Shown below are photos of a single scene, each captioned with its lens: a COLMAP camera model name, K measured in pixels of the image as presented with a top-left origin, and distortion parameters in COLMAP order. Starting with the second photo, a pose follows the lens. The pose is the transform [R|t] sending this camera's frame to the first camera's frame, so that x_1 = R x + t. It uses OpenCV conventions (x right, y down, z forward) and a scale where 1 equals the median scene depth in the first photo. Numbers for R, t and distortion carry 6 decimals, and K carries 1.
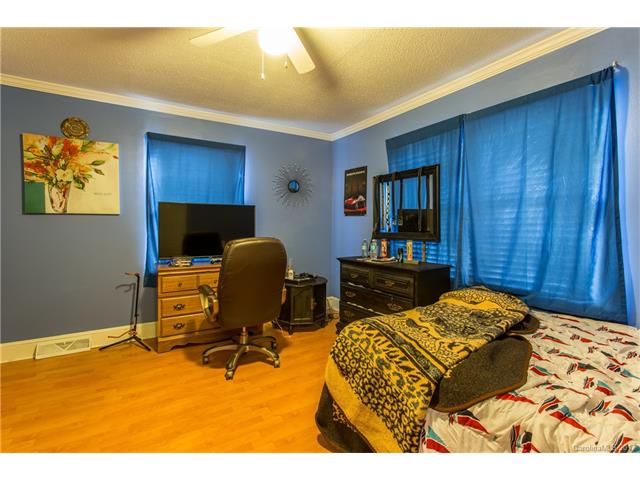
lens RADIAL K [[309.2, 0, 312.9], [0, 309.2, 227.6], [0, 0, 1]] dist [0.000471, -0.000089]
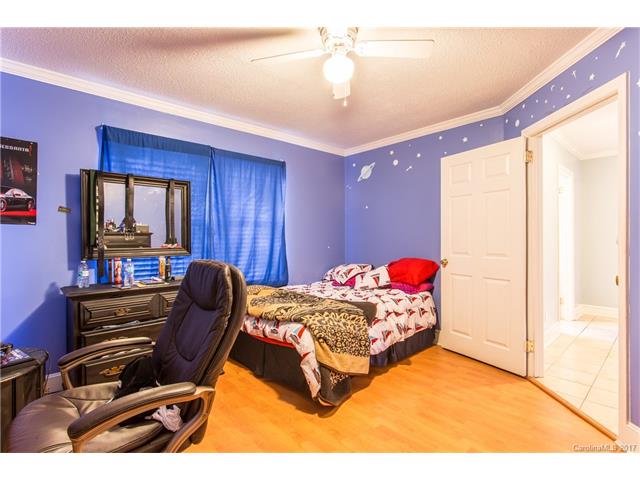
lens RADIAL K [[305.3, 0, 316.7], [0, 305.3, 239.0], [0, 0, 1]] dist [0.000437, 0.000886]
pose [[-0.192397, -0.001563, 0.981316, -0.865277], [0.011078, 0.999932, 0.003765, -0.009409], [-0.981255, 0.011596, -0.192366, 0.958492]]
